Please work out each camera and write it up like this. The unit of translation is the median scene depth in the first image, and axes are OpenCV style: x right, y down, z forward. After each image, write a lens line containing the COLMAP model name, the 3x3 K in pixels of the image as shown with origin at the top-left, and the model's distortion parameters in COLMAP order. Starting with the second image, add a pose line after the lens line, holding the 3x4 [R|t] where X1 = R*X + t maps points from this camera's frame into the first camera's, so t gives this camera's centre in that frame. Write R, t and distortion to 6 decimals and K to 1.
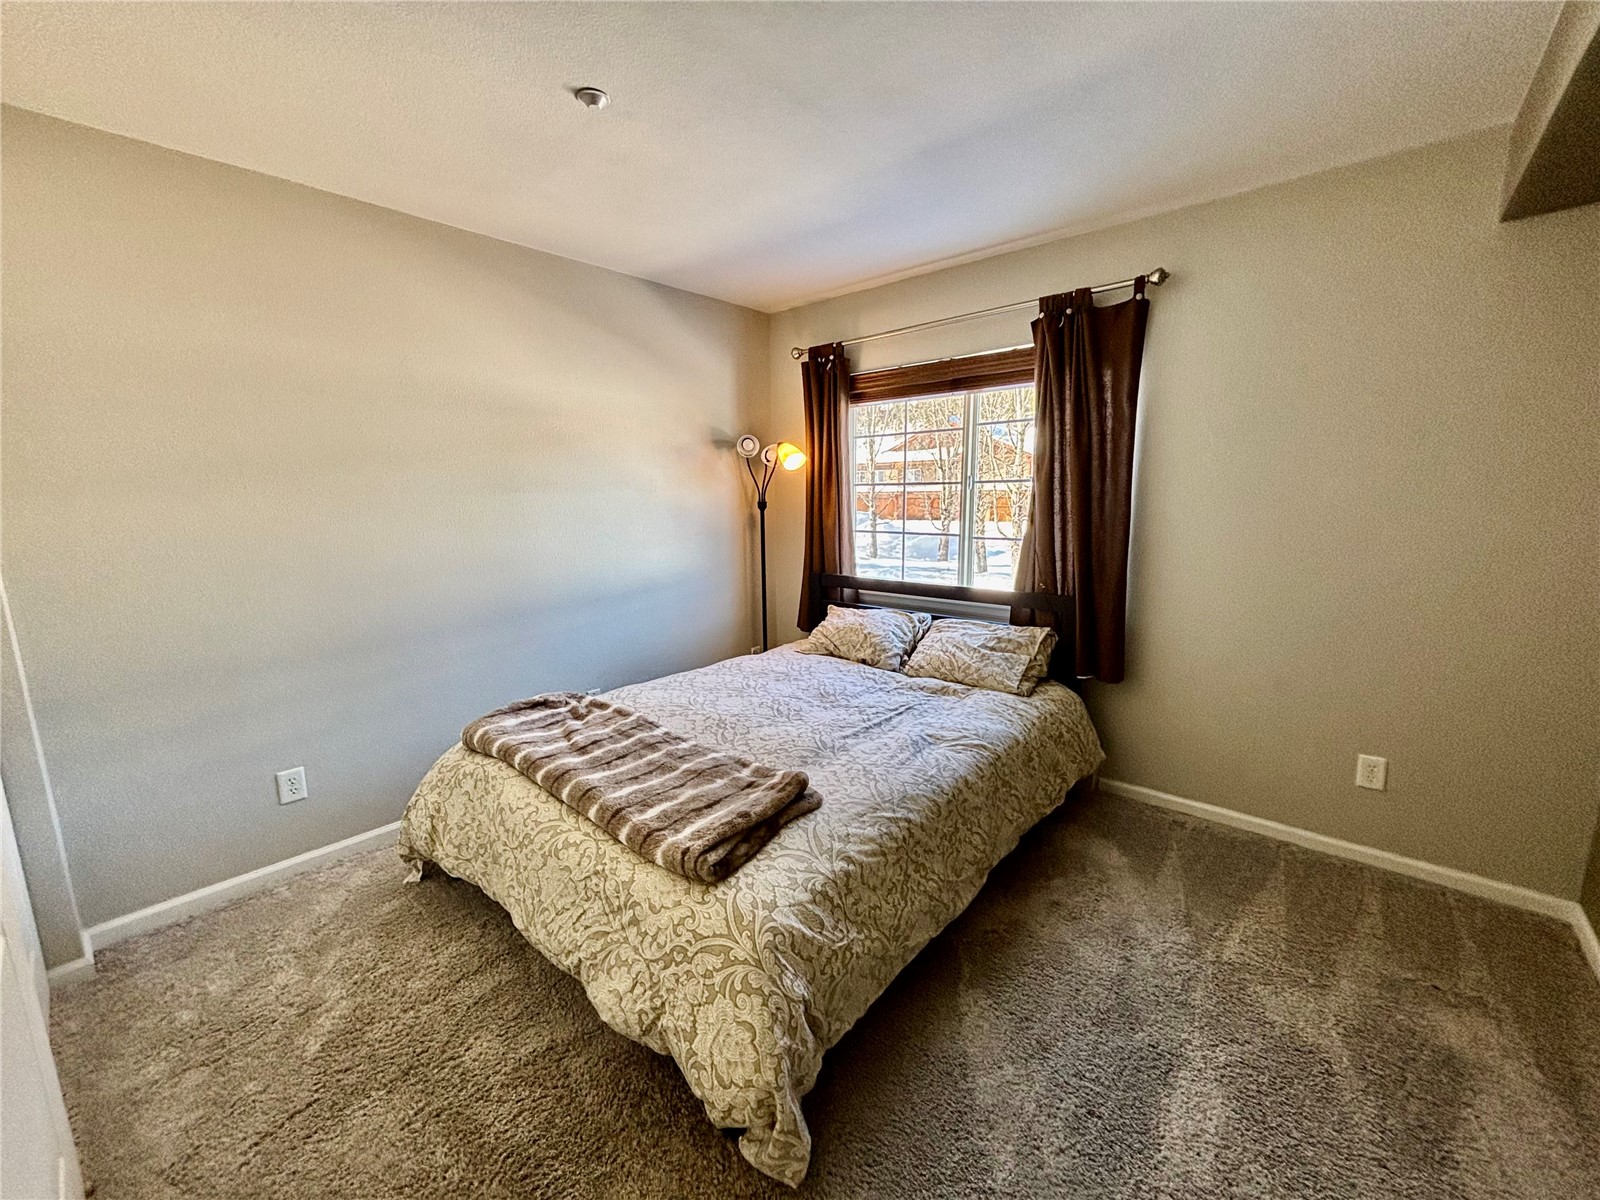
lens RADIAL K [[644.2, 0, 791.4], [0, 644.2, 595.1], [0, 0, 1]] dist [0.001231, -0.000128]
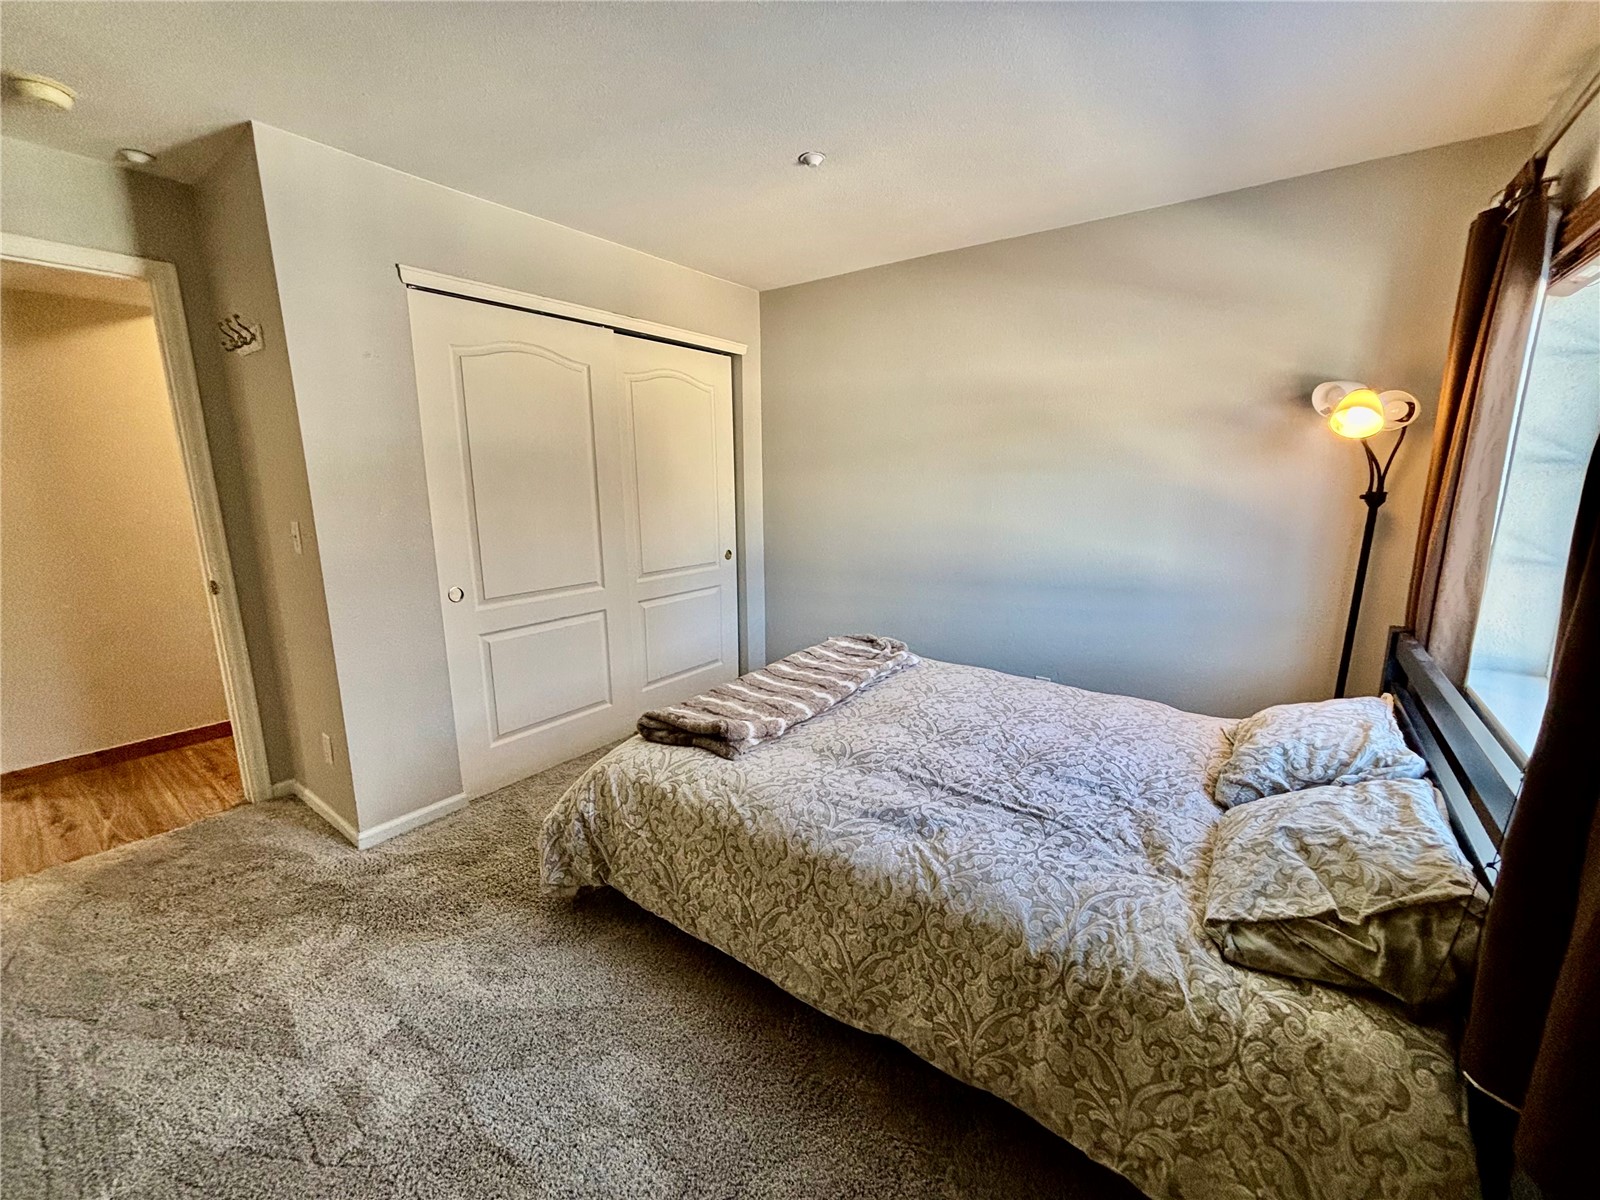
lens RADIAL K [[644.2, 0, 792.2], [0, 644.2, 599.1], [0, 0, 1]] dist [0.001231, -0.000128]
pose [[0.079927, 0.209963, -0.974437, 0.886470], [-0.163270, 0.967120, 0.194994, -0.142915], [0.983338, 0.143511, 0.111580, 0.777561]]
